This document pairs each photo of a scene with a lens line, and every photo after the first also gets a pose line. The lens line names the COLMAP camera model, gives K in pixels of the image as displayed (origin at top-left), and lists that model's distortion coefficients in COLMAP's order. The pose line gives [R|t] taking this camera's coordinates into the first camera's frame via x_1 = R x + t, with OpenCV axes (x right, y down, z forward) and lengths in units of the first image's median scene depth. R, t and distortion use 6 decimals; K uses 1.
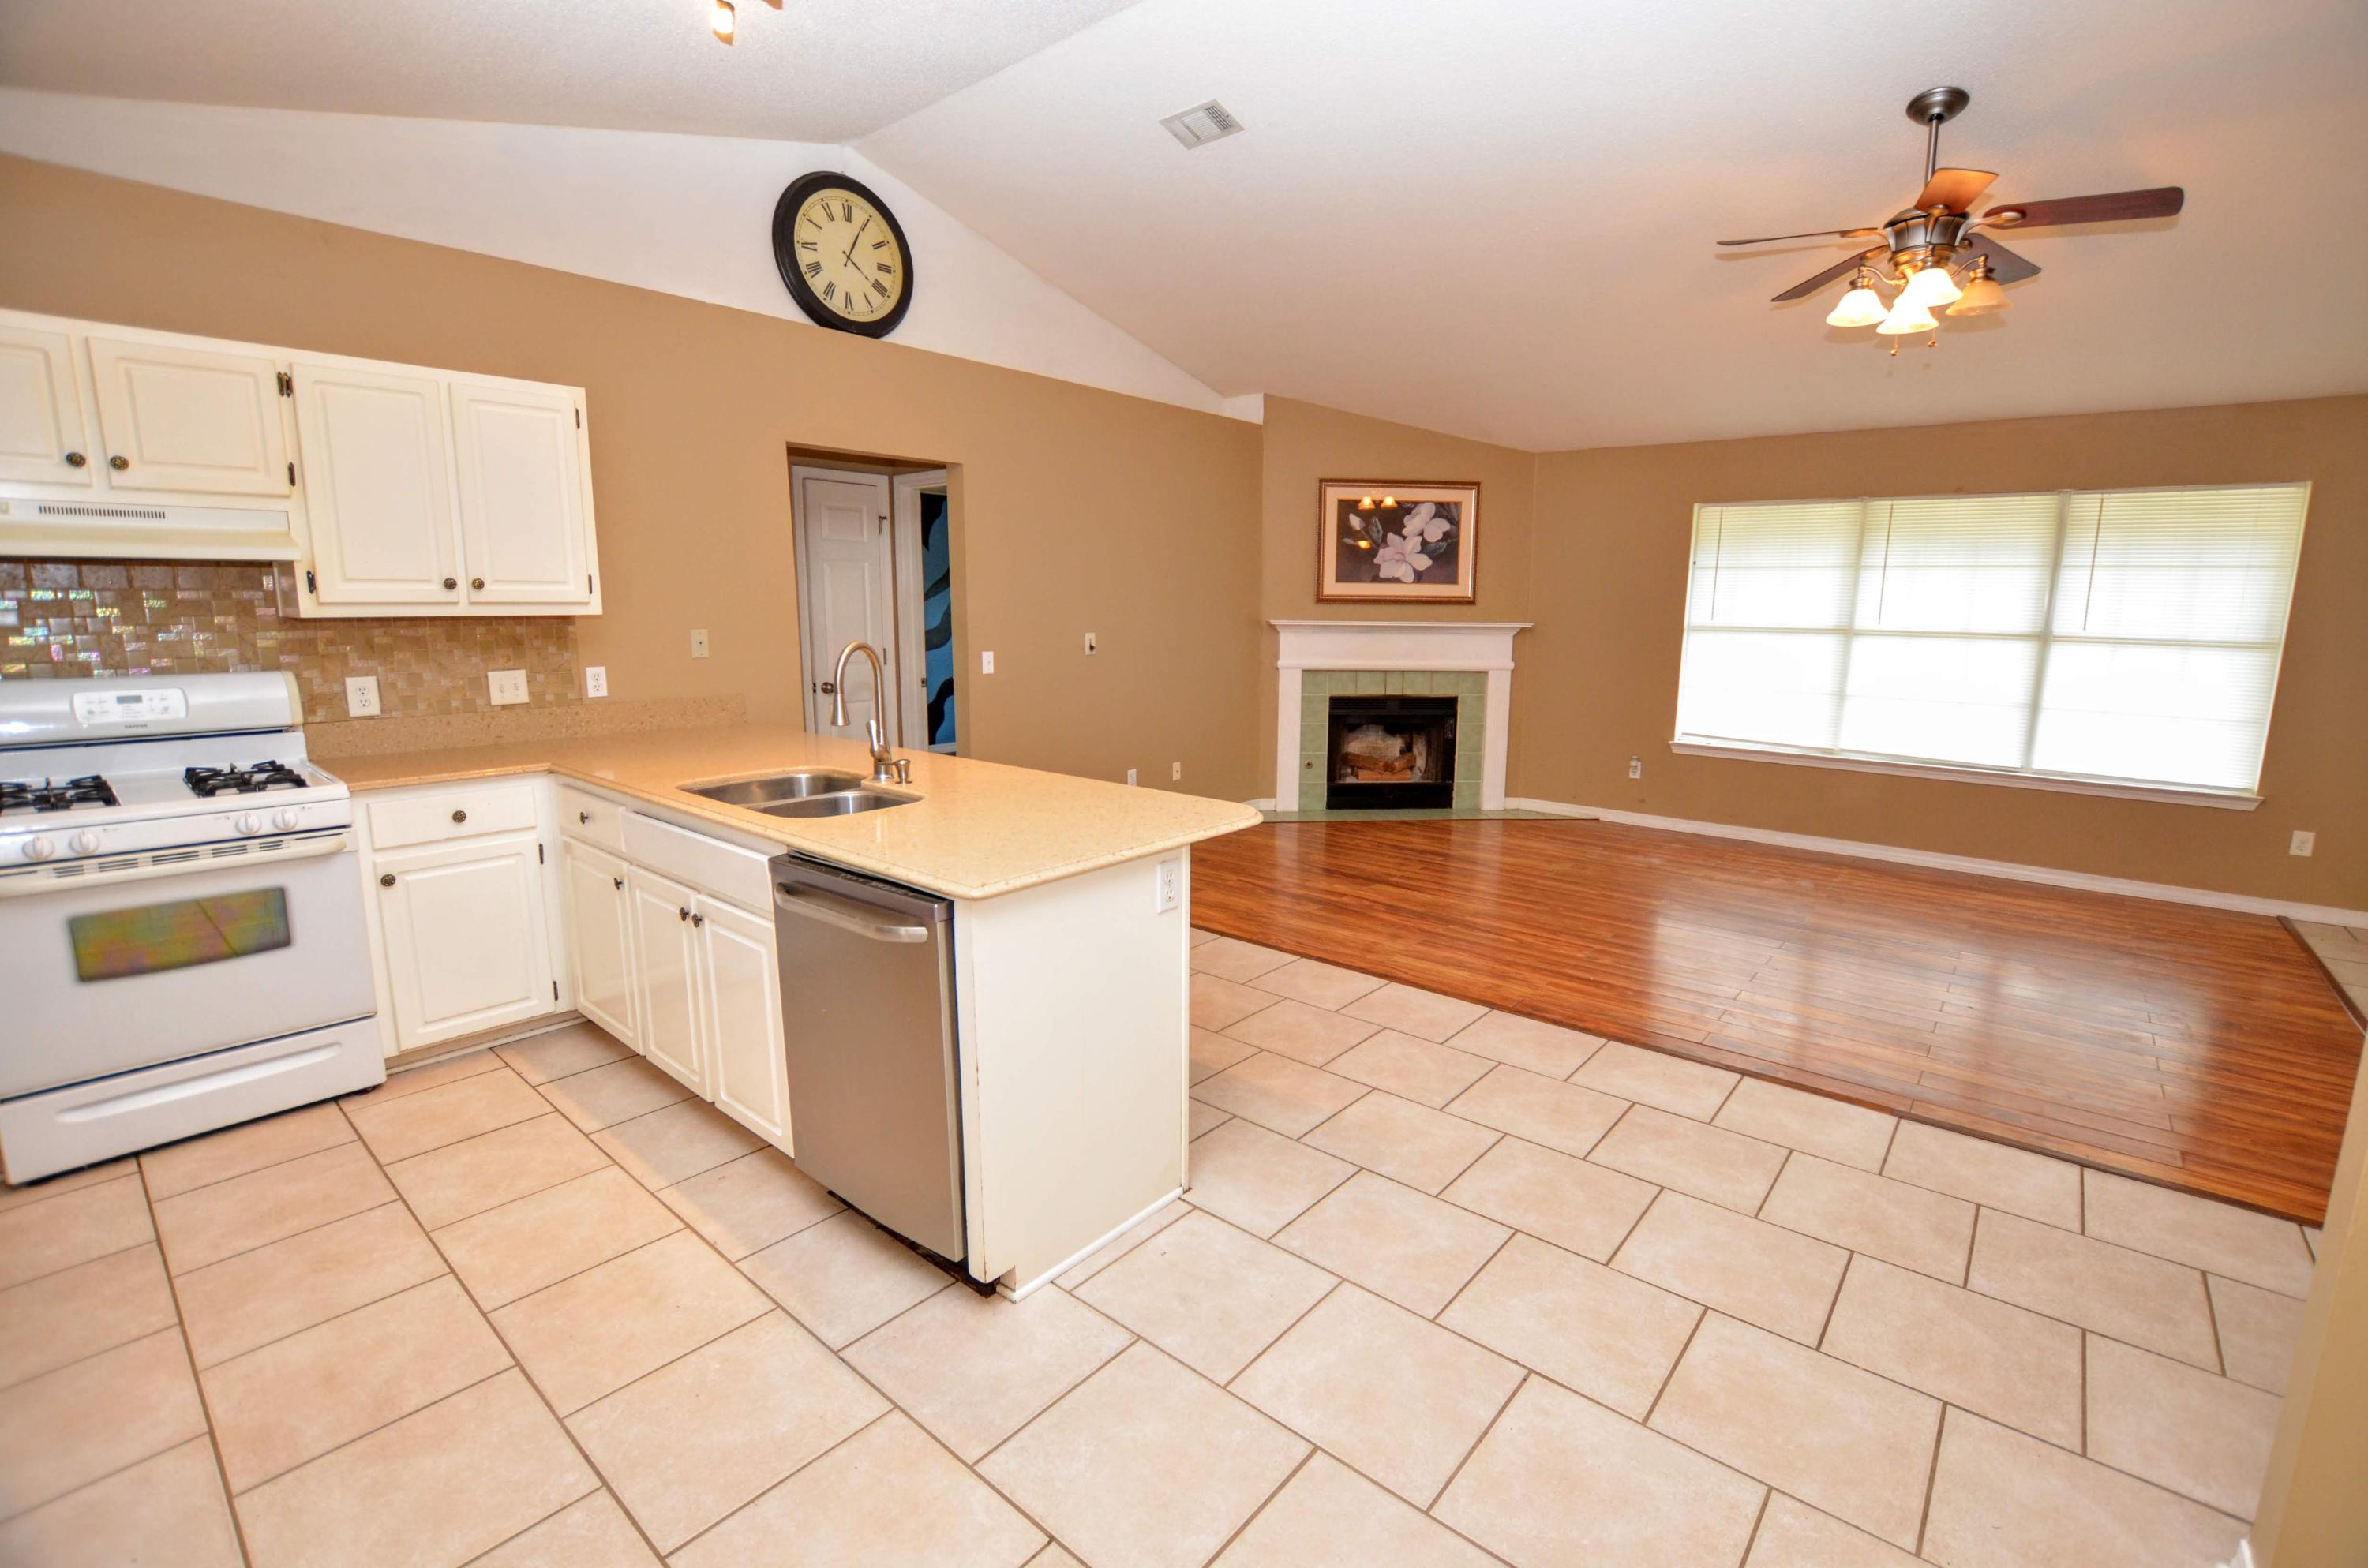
lens RADIAL K [[1040.0, 0, 1202.0], [0, 1040.0, 780.2], [0, 0, 1]] dist [-0.034936, 0.005926]
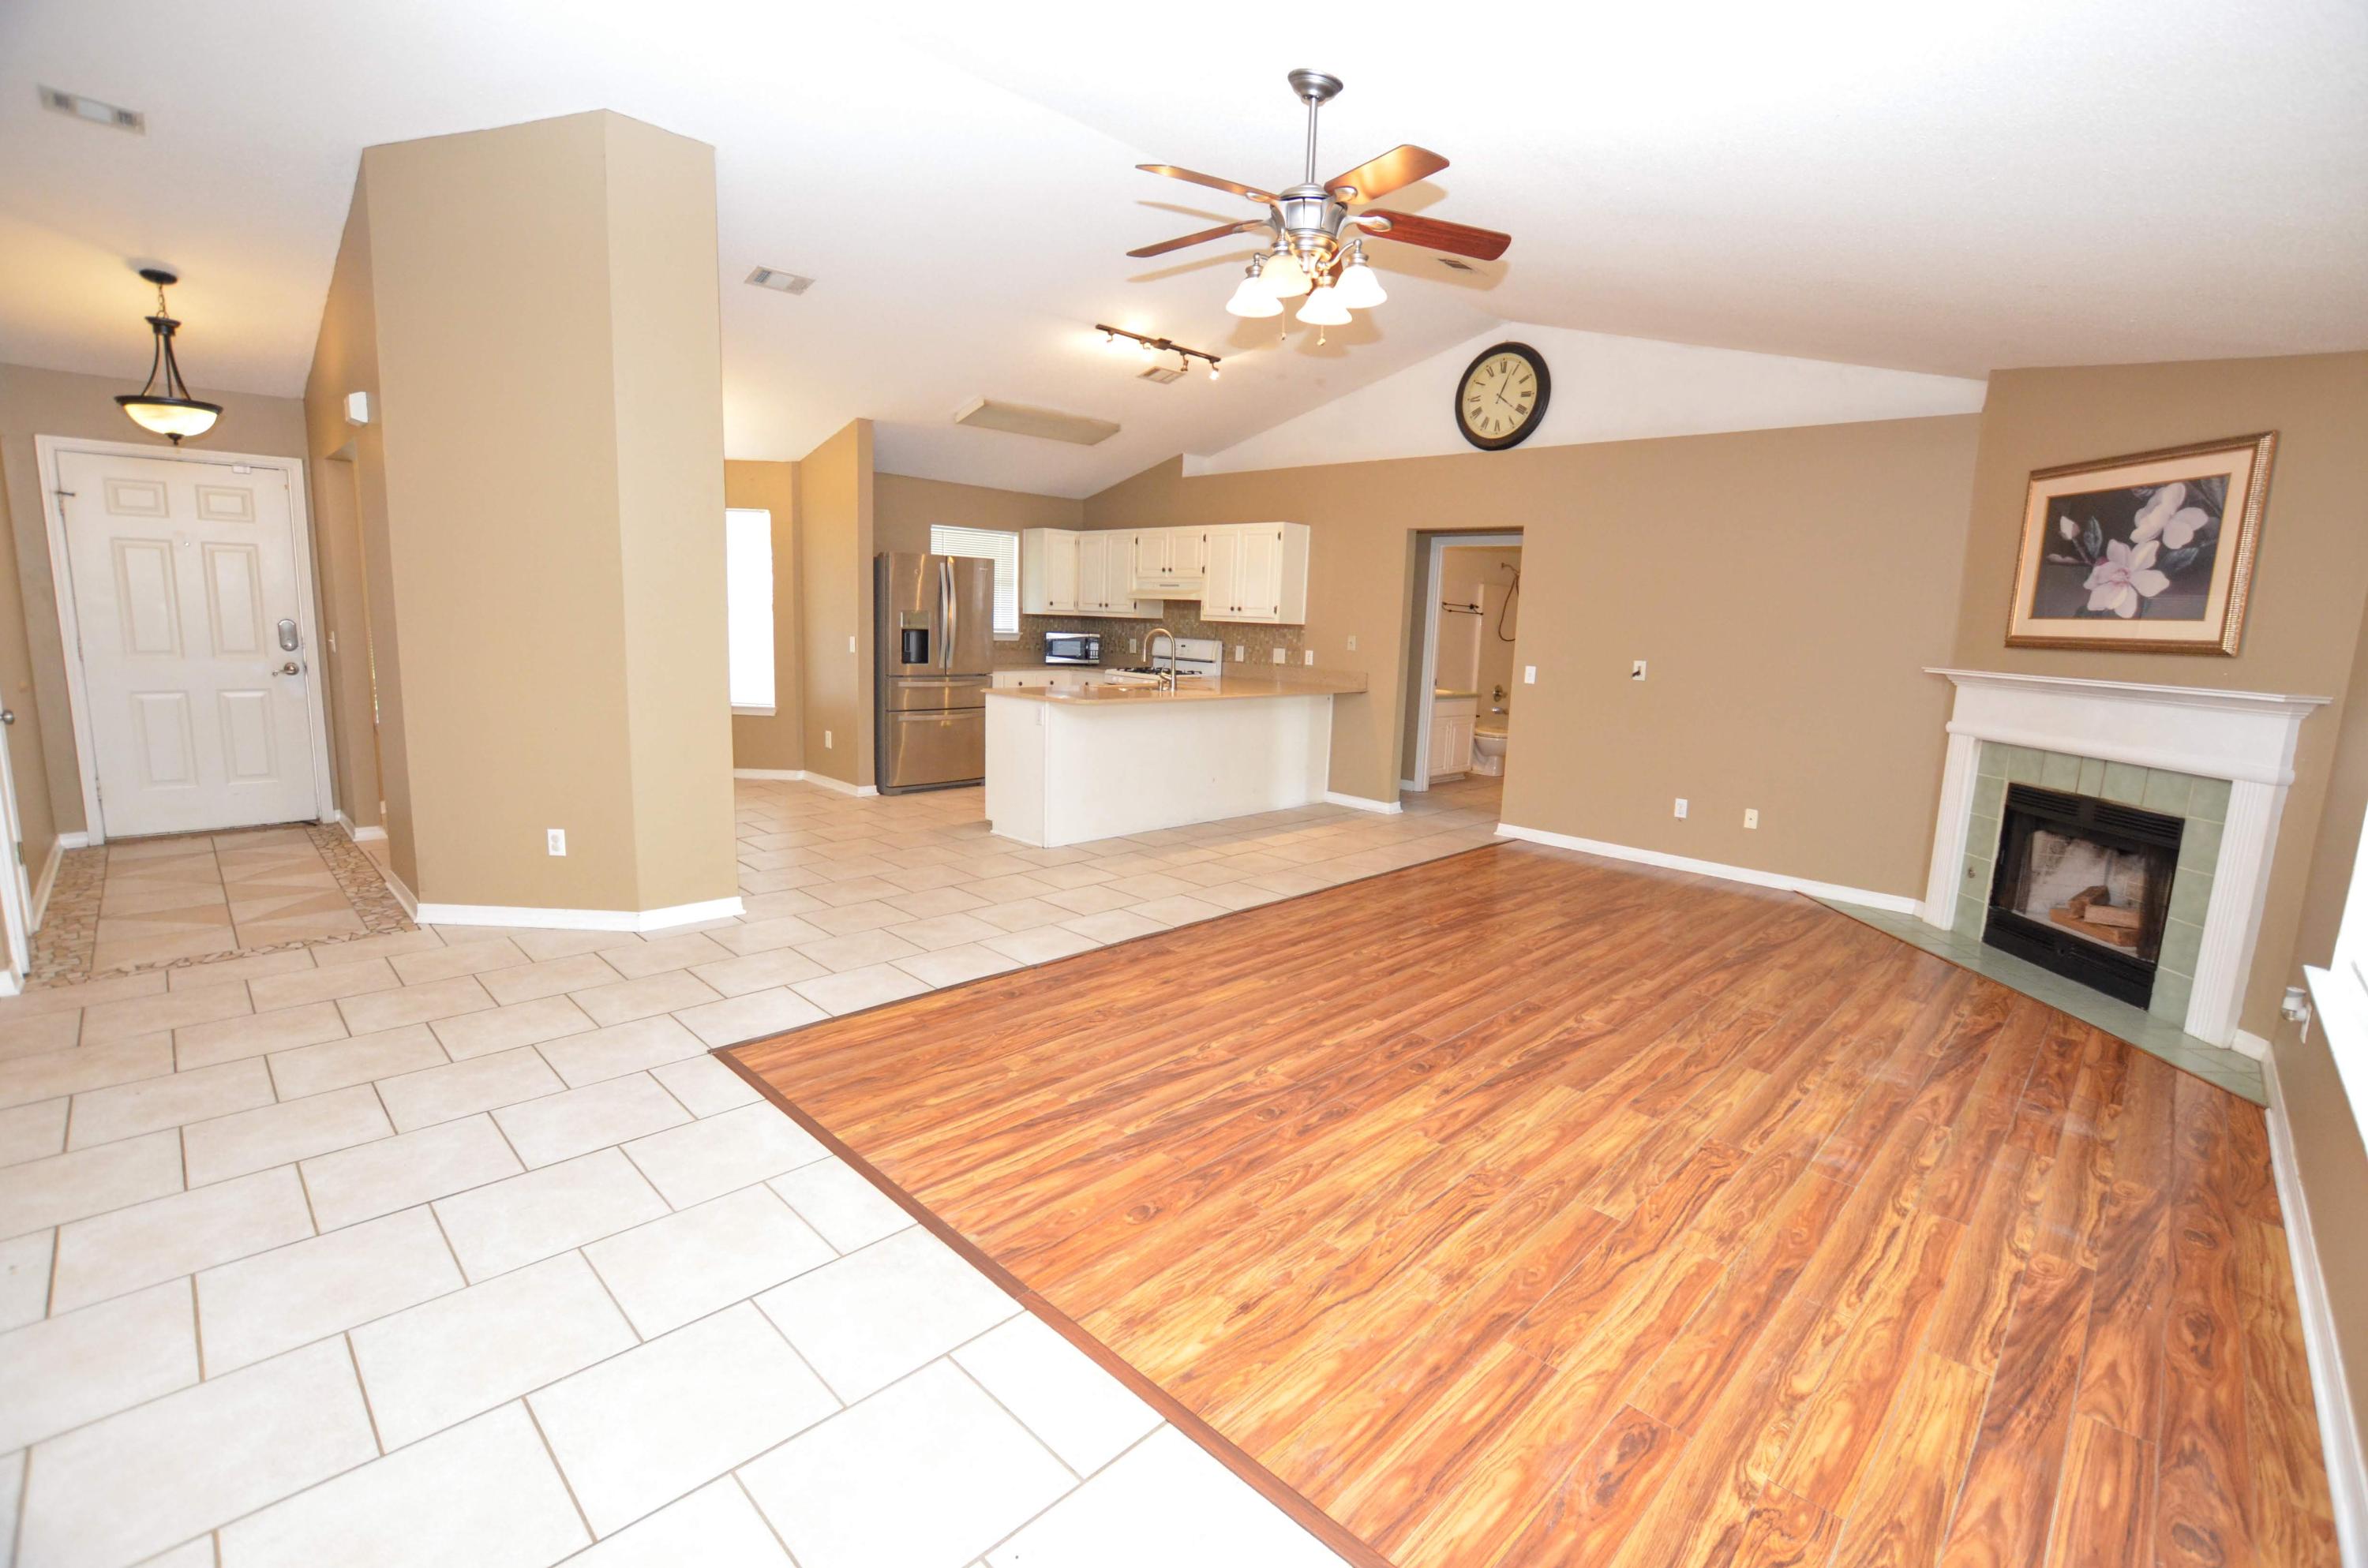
lens RADIAL K [[1040.0, 0, 1202.0], [0, 1040.0, 780.2], [0, 0, 1]] dist [-0.034936, 0.005926]
pose [[-0.070865, 0.145247, -0.986854, 1.303129], [-0.207142, 0.965631, 0.156998, -0.121133], [0.975741, 0.215545, -0.038343, 0.787327]]
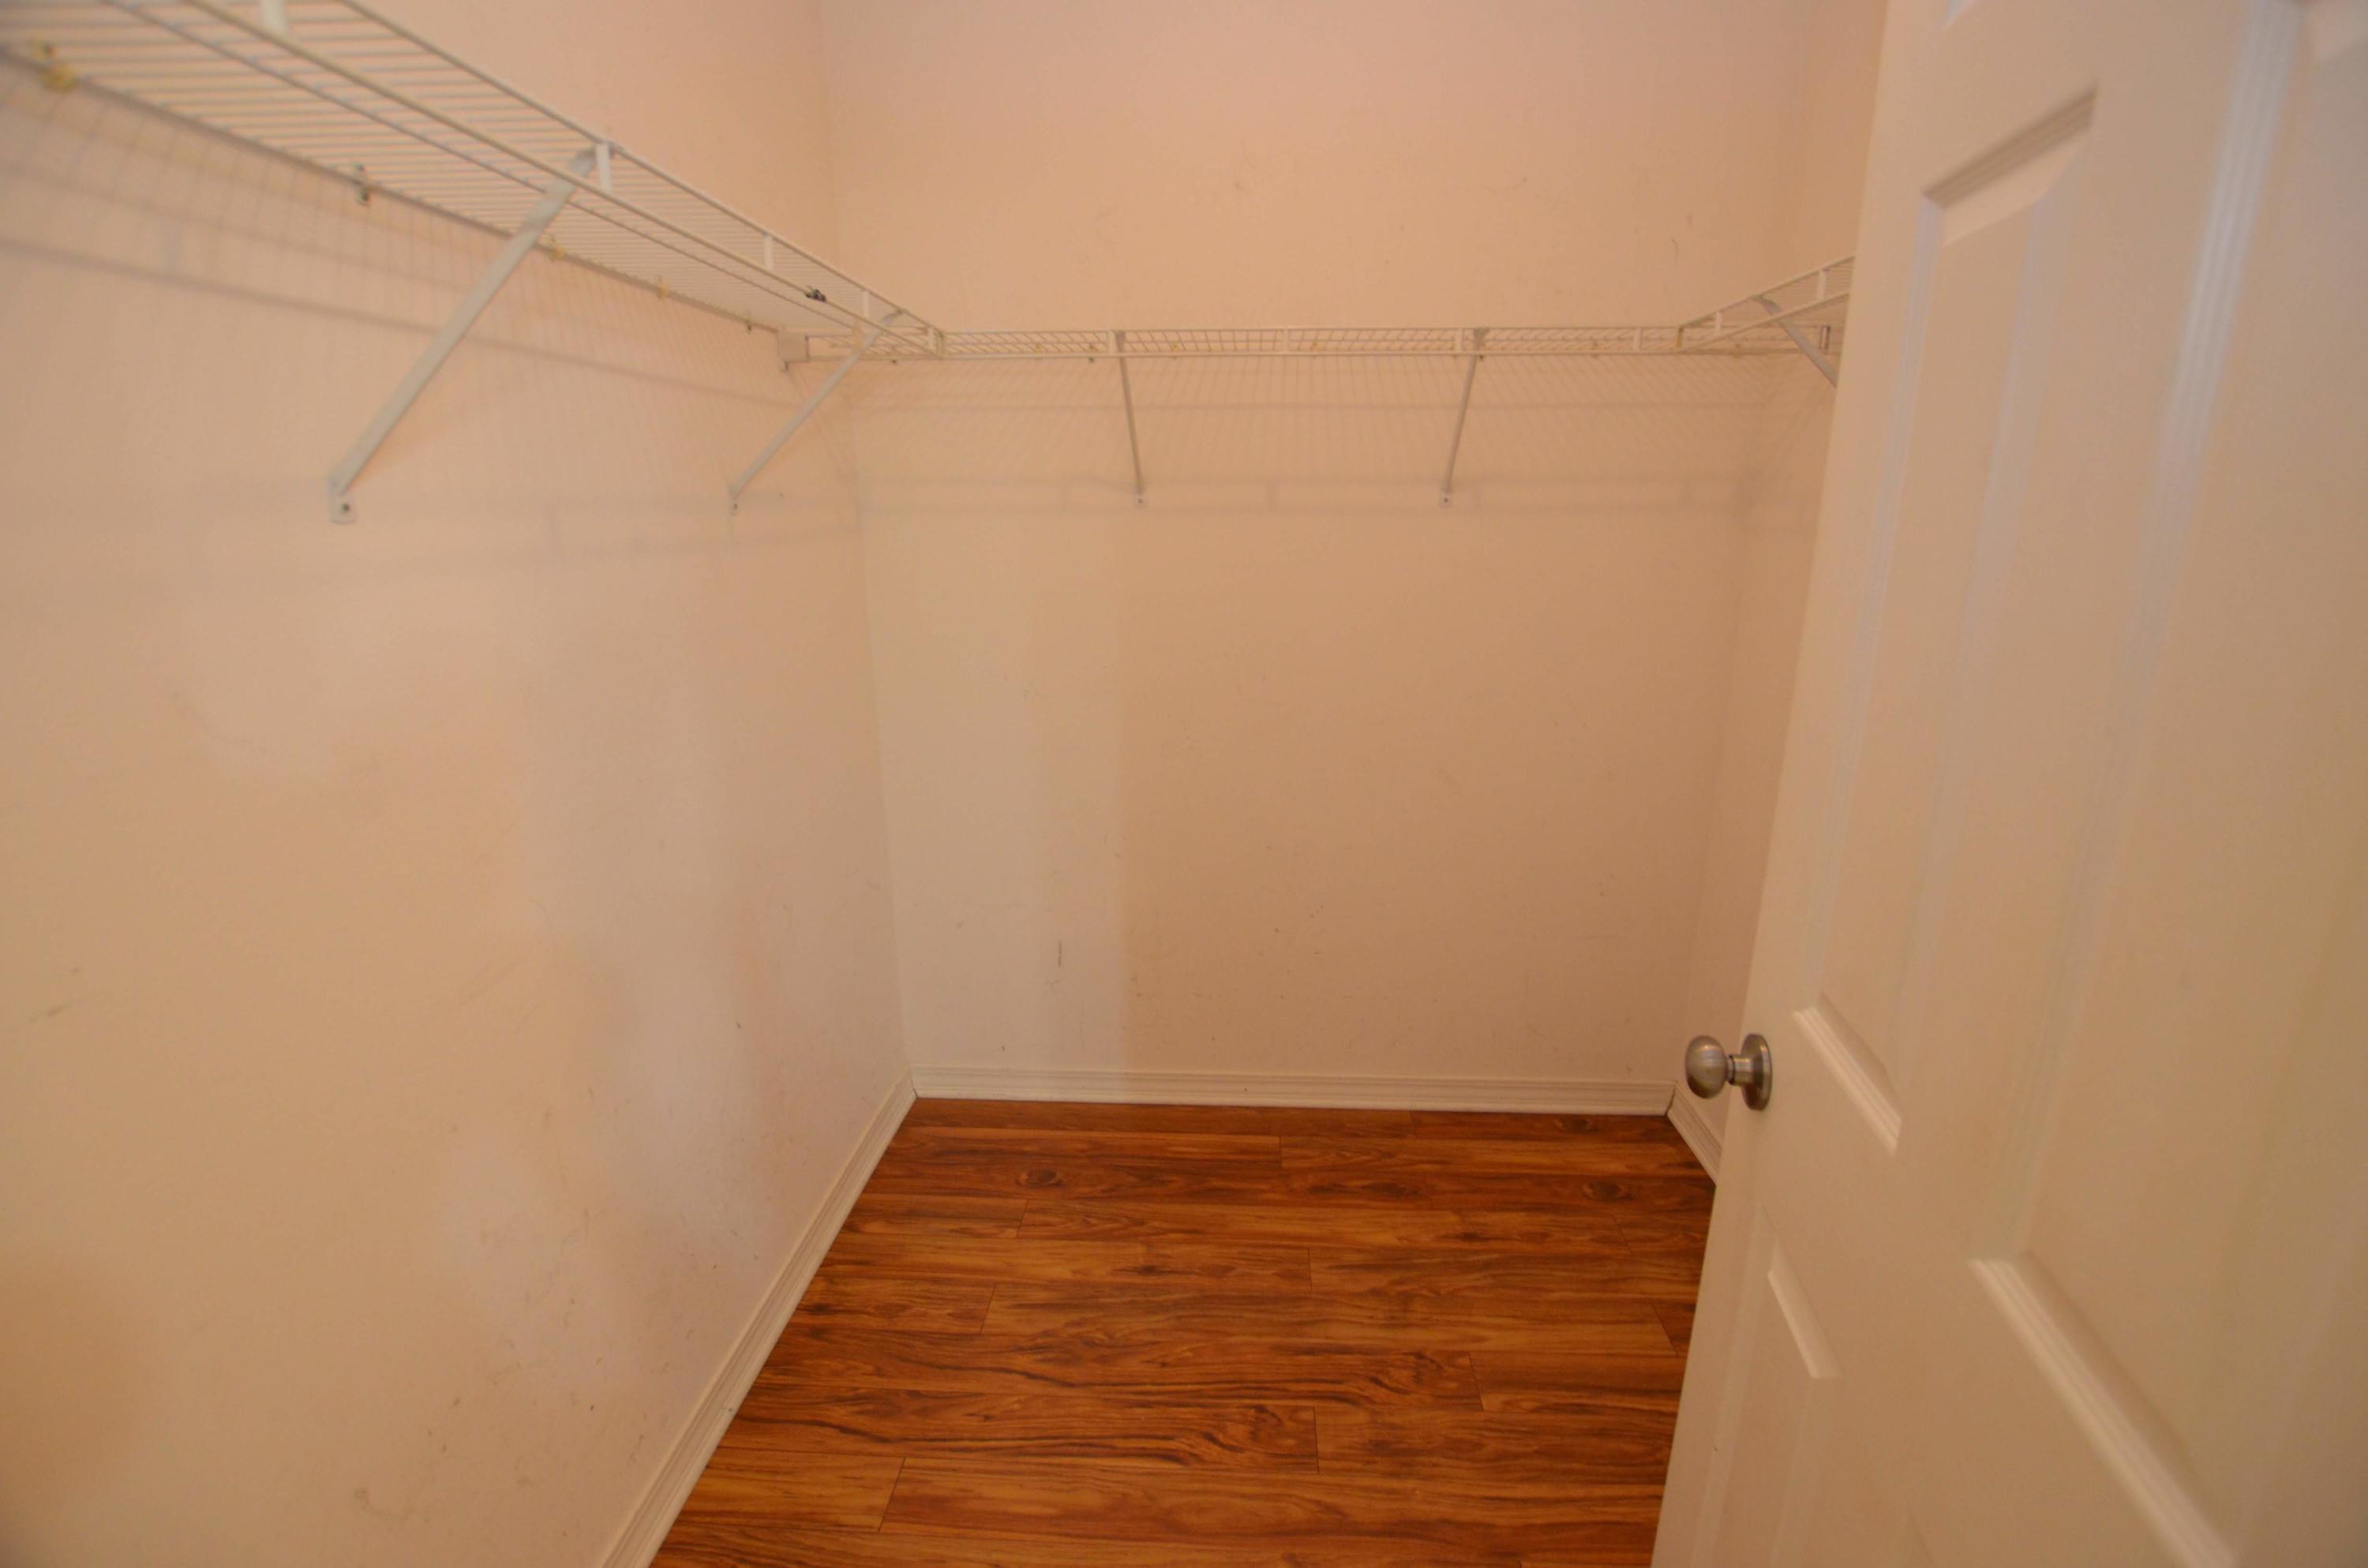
lens RADIAL K [[1040.0, 0, 1202.0], [0, 1040.0, 780.2], [0, 0, 1]] dist [-0.034936, 0.005926]
pose [[-0.798096, 0.147750, -0.584135, 0.999951], [-0.108174, 0.918581, 0.380141, -0.177966], [0.592741, 0.366577, -0.717133, 1.113336]]
